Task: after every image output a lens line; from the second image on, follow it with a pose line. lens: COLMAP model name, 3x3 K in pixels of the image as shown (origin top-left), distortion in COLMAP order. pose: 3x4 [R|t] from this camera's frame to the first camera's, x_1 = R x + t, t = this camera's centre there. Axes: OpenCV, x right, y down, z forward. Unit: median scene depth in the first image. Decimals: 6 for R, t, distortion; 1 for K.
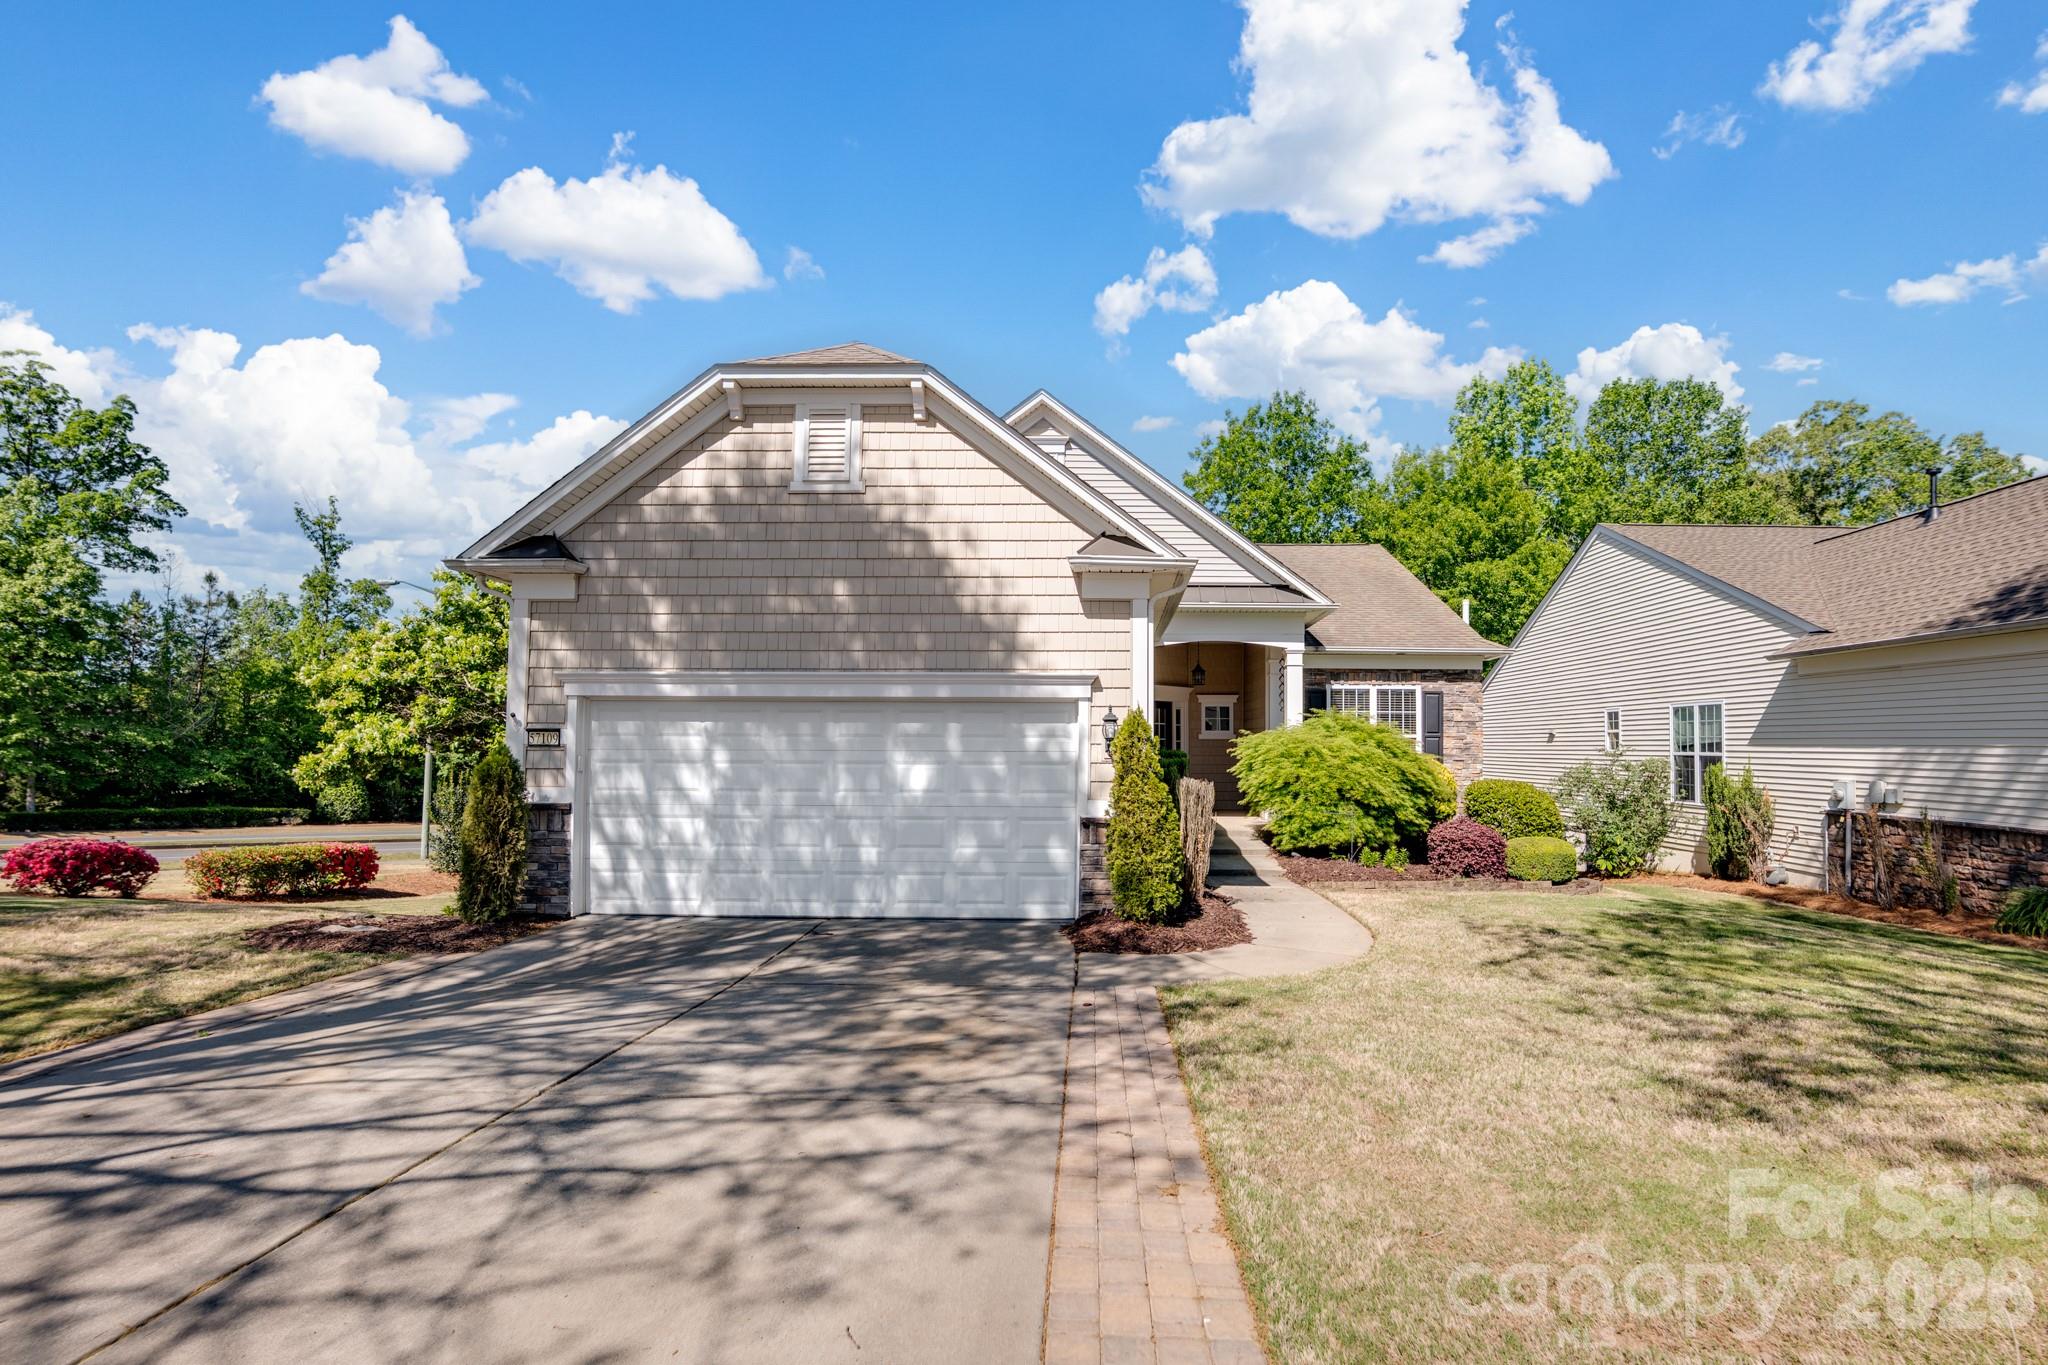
lens RADIAL K [[1033.2, 0, 1024.0], [0, 1033.2, 682.5], [0, 0, 1]] dist [-0.012983, 0.000818]
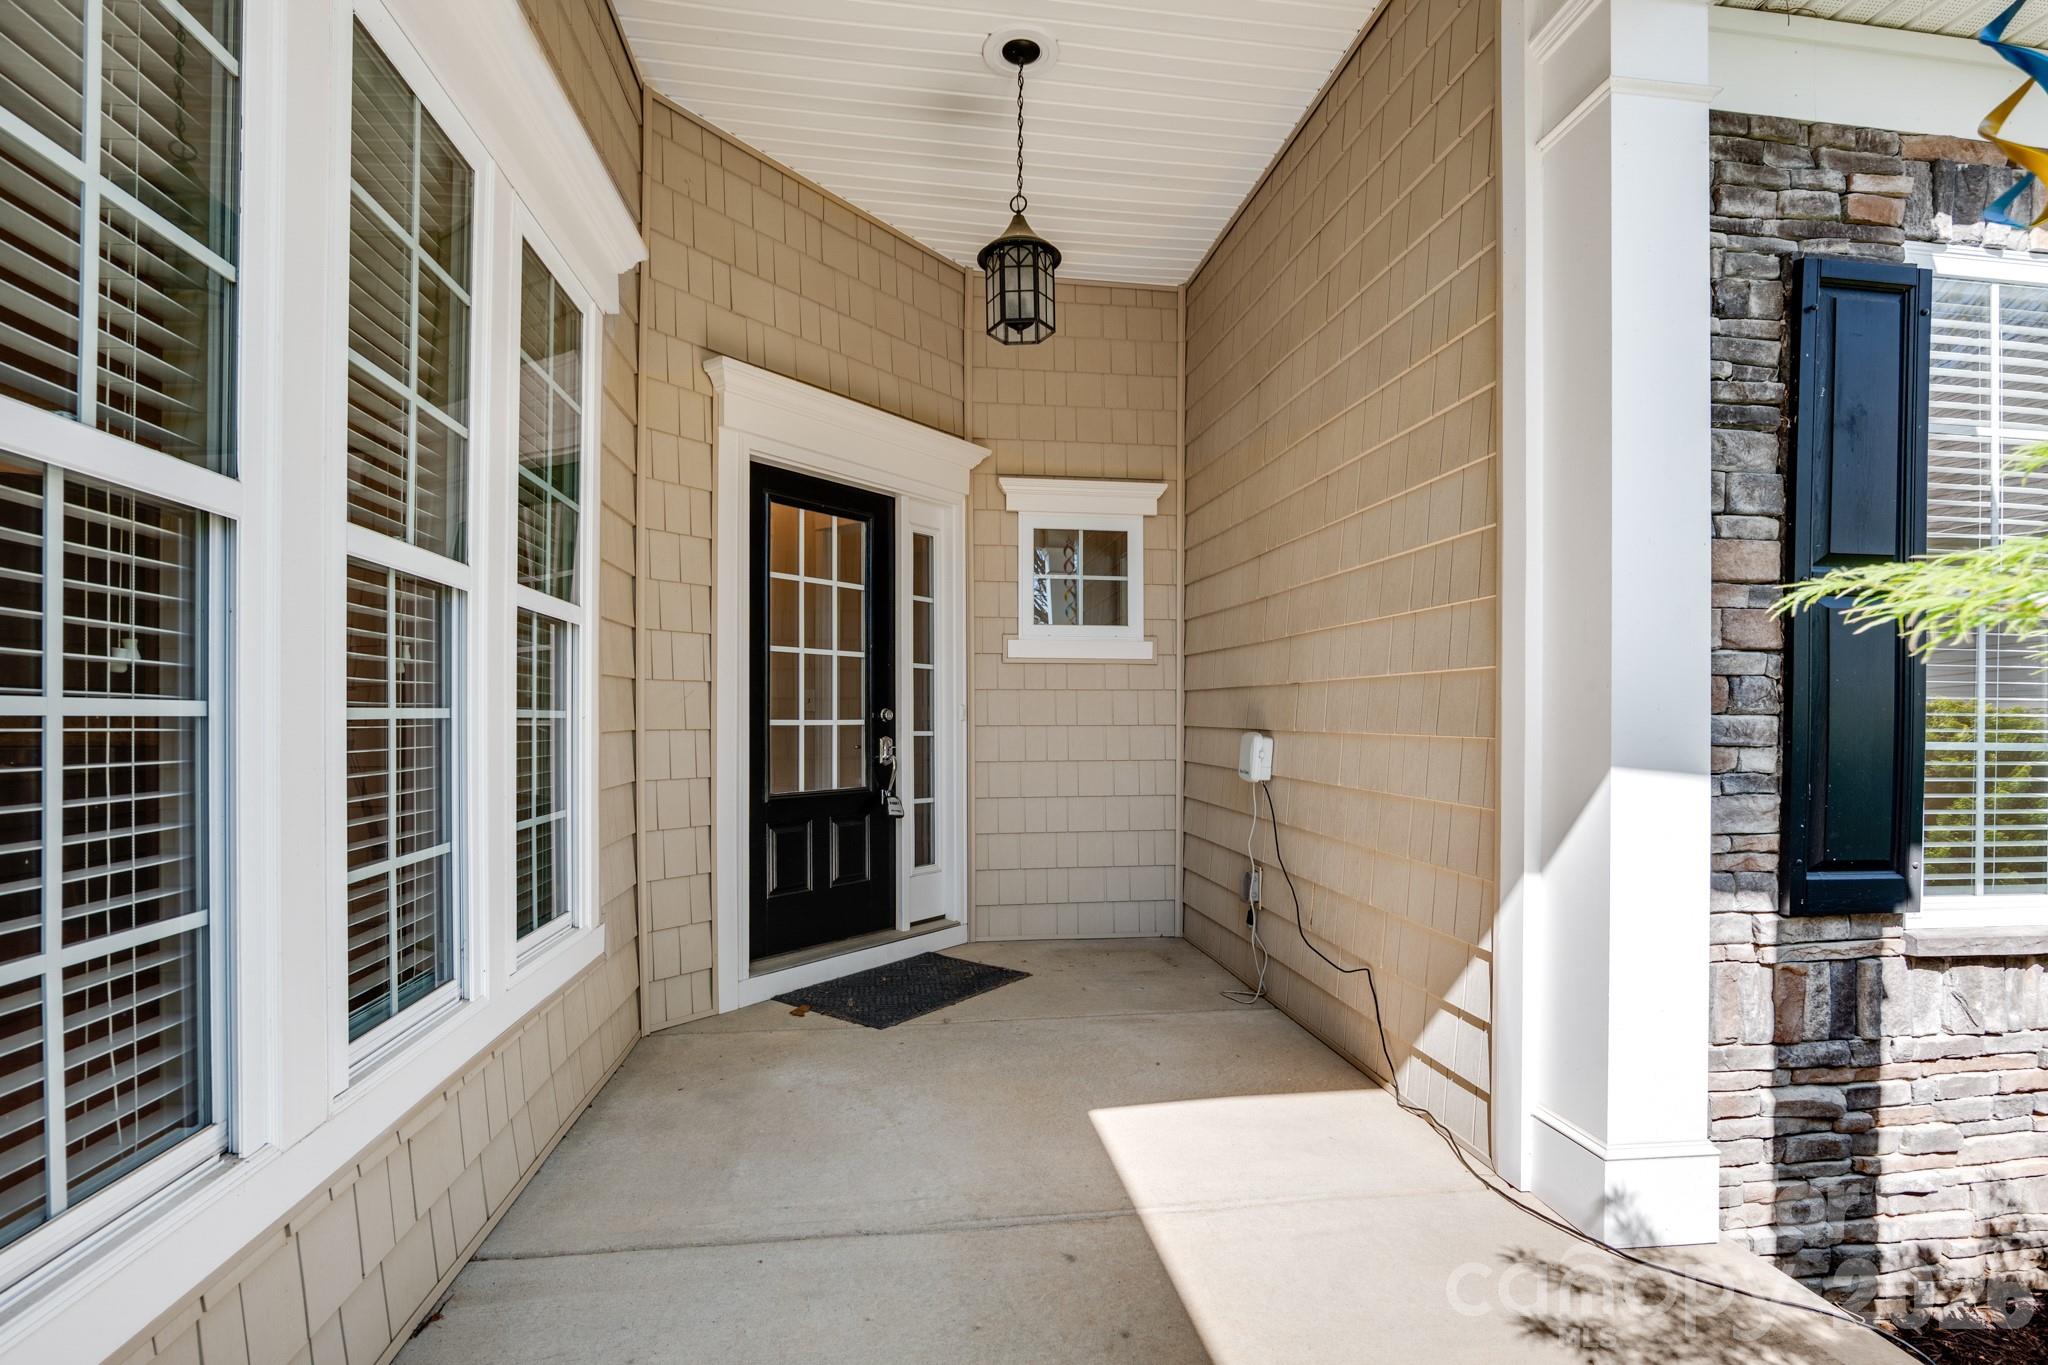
lens RADIAL K [[1033.2, 0, 1024.0], [0, 1033.2, 682.5], [0, 0, 1]] dist [-0.012983, 0.000818]
pose [[0.976975, -0.006753, 0.213246, 0.243123], [-0.002417, 0.999085, 0.042710, 0.101007], [-0.213339, -0.042242, 0.976065, 1.528762]]
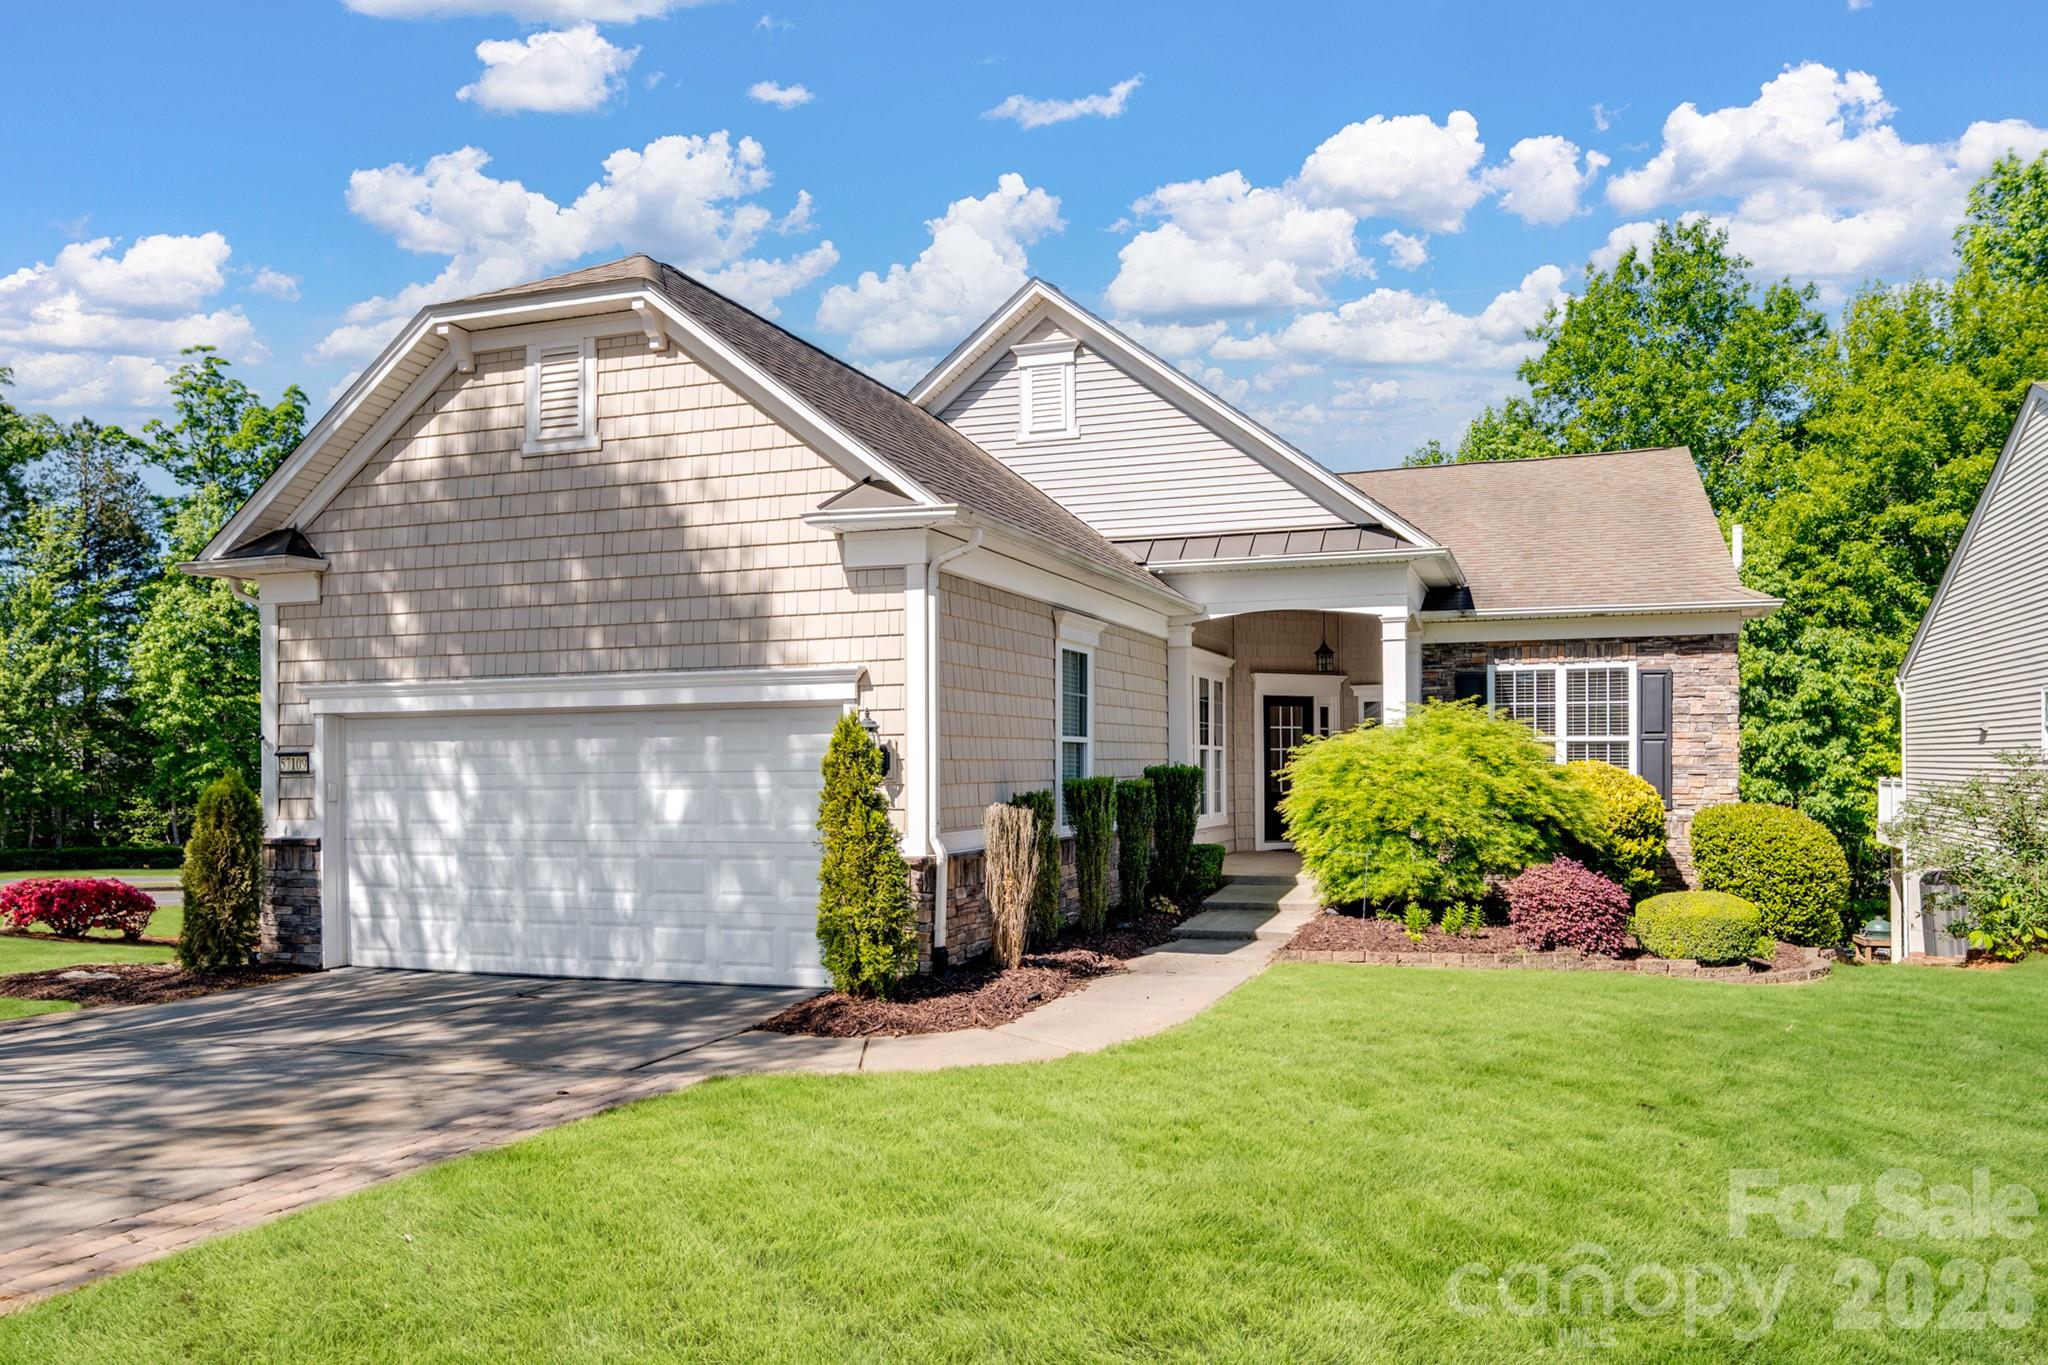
lens RADIAL K [[1379.6, 0, 1029.5], [0, 1379.6, 731.8], [0, 0, 1]] dist [0.006789, 0.002691]
pose [[0.956104, -0.021345, -0.292249, 0.465798], [0.032975, 0.998846, 0.034928, 0.007283], [0.291166, -0.043032, 0.955704, 0.069285]]
